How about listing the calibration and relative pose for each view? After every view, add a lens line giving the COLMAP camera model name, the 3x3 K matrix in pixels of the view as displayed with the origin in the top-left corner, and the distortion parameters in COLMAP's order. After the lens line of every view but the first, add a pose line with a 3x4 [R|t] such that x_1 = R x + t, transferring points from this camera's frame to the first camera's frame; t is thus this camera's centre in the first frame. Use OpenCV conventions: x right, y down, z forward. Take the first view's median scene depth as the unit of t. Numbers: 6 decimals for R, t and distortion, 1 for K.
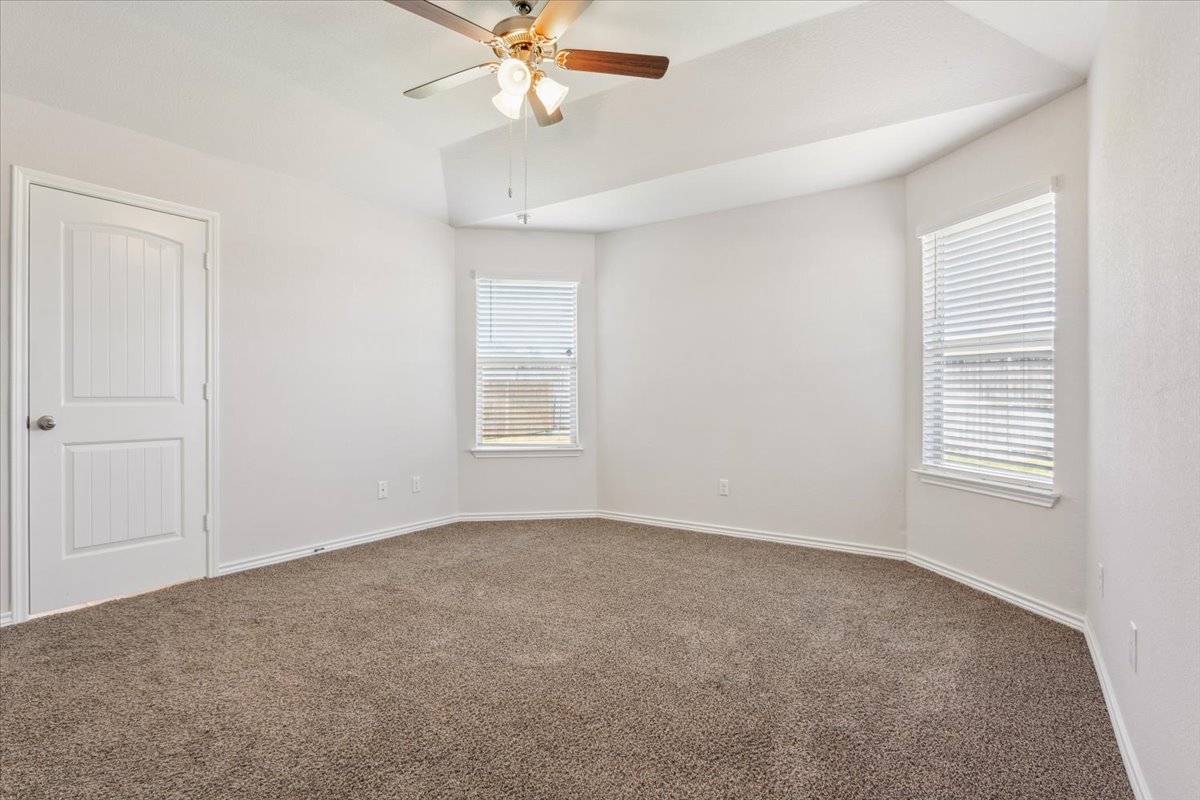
lens RADIAL K [[600.5, 0, 603.0], [0, 600.5, 390.5], [0, 0, 1]] dist [-0.003145, 0.001475]
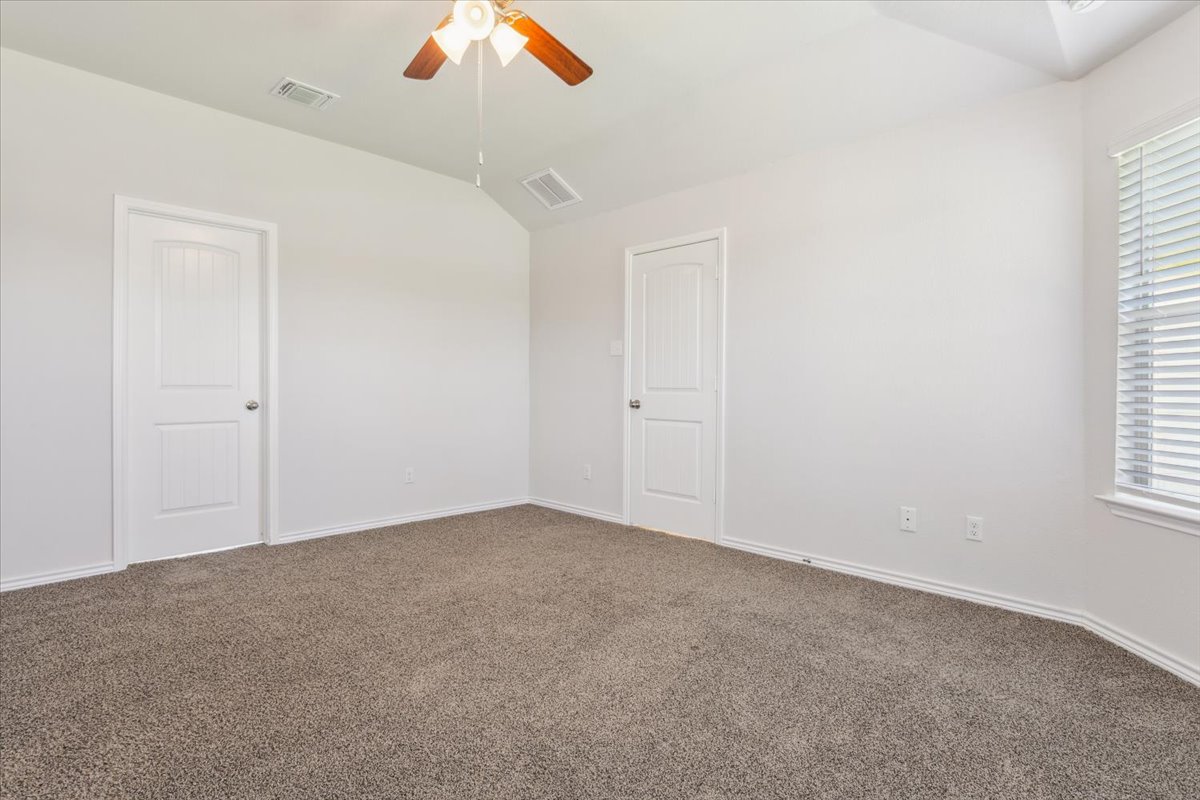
lens RADIAL K [[600.5, 0, 603.0], [0, 600.5, 390.5], [0, 0, 1]] dist [-0.003145, 0.001475]
pose [[-0.170638, 0.012924, -0.985249, 0.452898], [0.008373, 0.999897, 0.011666, -0.000127], [0.985298, -0.006259, -0.170729, 0.856797]]
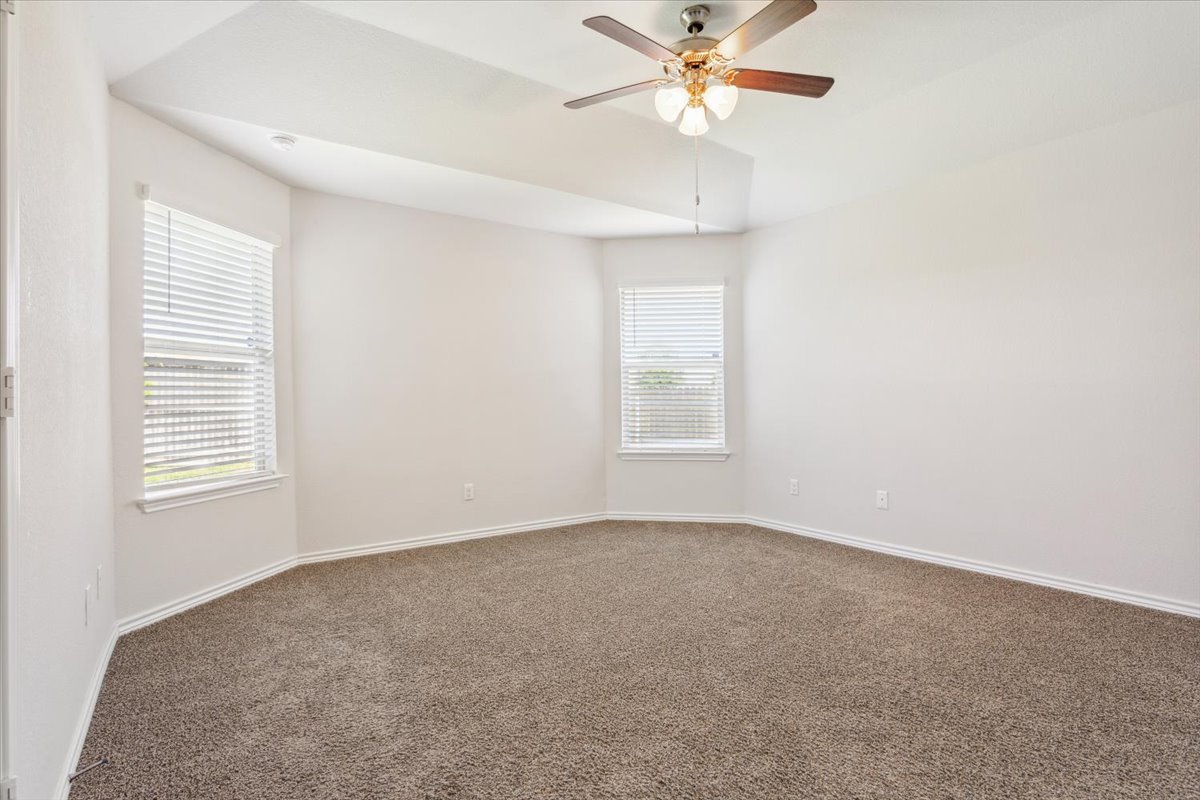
lens RADIAL K [[600.5, 0, 603.0], [0, 600.5, 390.5], [0, 0, 1]] dist [-0.003145, 0.001475]
pose [[0.353435, 0.008816, 0.935418, -0.761751], [0.000898, 0.999952, -0.009764, 0.001842], [-0.935459, 0.004291, 0.353410, 0.503558]]
